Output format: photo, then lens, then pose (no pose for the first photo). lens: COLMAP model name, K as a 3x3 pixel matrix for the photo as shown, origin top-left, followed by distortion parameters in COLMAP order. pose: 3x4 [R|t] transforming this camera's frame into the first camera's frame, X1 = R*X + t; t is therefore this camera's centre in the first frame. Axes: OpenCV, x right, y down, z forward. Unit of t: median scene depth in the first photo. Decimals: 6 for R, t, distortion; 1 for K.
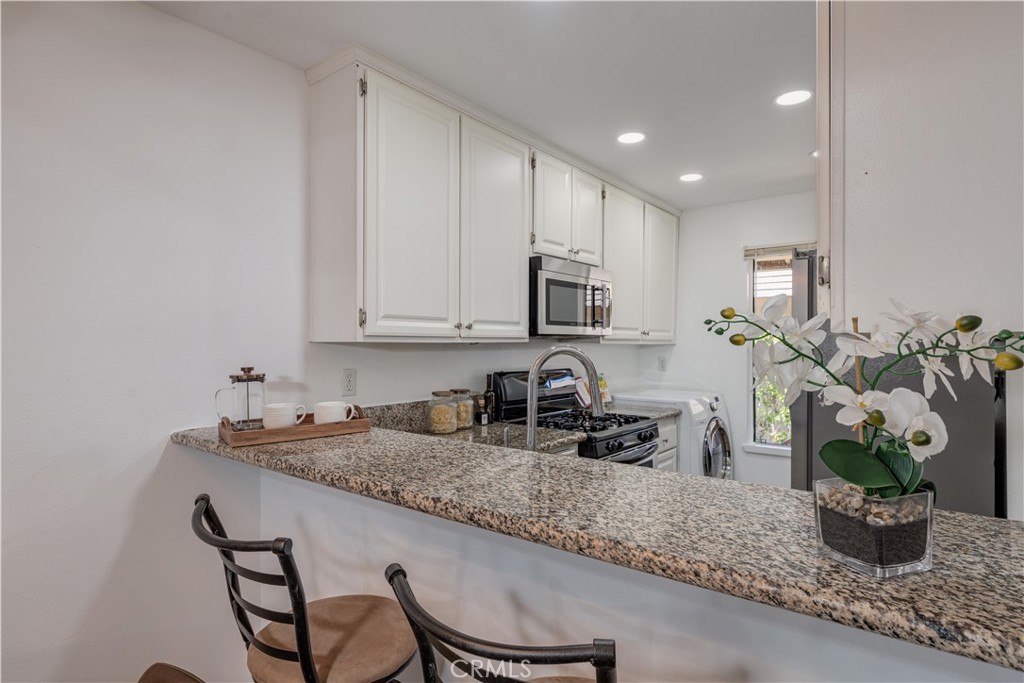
lens RADIAL K [[523.1, 0, 512.2], [0, 523.1, 343.6], [0, 0, 1]] dist [-0.000077, 0.000030]
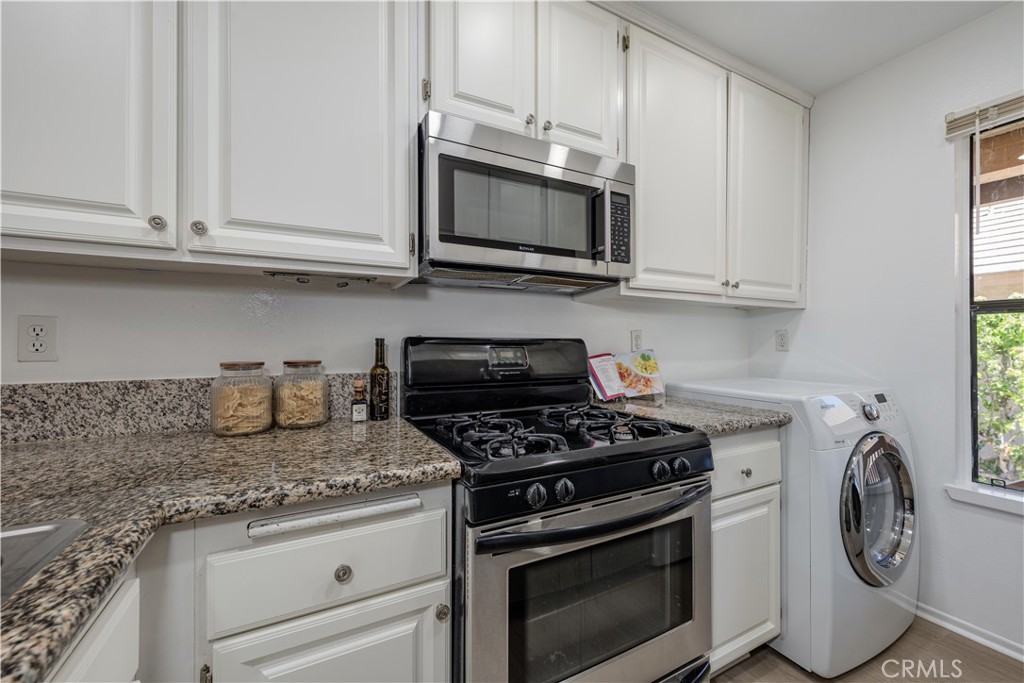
lens RADIAL K [[405.9, 0, 512.9], [0, 405.9, 341.6], [0, 0, 1]] dist [0.000624, -0.000138]
pose [[0.918097, -0.004712, -0.396328, 0.225109], [0.004140, 0.999989, -0.002299, 0.050616], [0.396334, 0.000470, 0.918106, 0.499203]]
